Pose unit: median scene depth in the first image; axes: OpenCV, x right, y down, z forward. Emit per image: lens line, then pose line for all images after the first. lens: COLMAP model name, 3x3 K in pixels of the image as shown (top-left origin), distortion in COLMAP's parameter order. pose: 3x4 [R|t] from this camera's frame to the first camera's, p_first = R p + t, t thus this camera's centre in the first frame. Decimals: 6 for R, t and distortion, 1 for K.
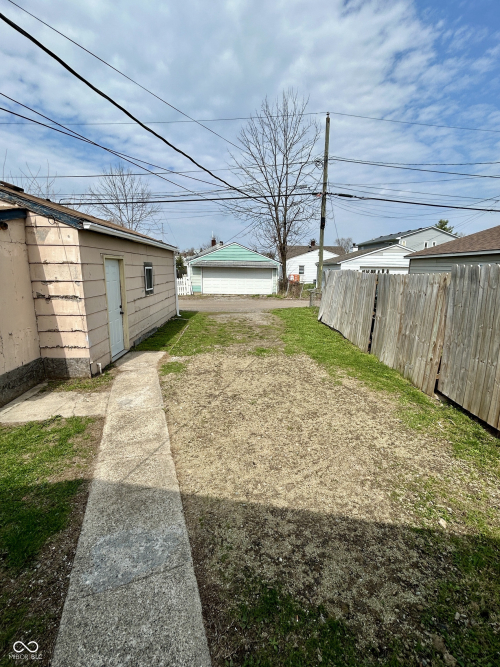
lens RADIAL K [[311.2, 0, 250.0], [0, 311.2, 333.5], [0, 0, 1]] dist [0.002688, 0.000581]
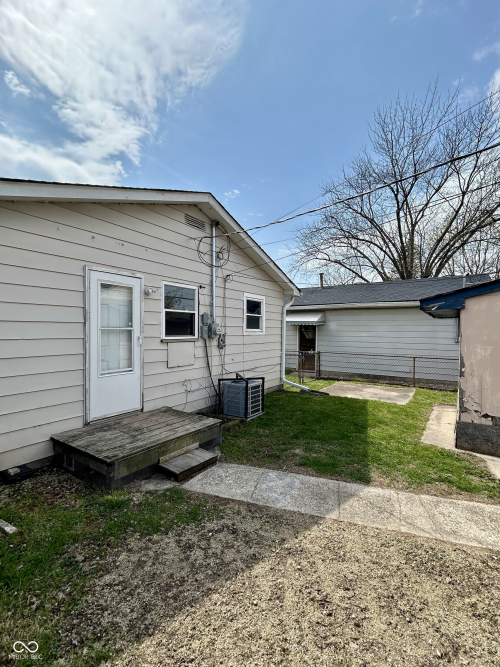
lens RADIAL K [[311.2, 0, 250.0], [0, 311.2, 333.5], [0, 0, 1]] dist [0.002688, 0.000581]
pose [[-0.586655, -0.013685, -0.809722, 0.894835], [-0.183053, 0.976221, 0.116125, -0.195217], [0.788878, 0.216347, -0.575209, 1.463924]]
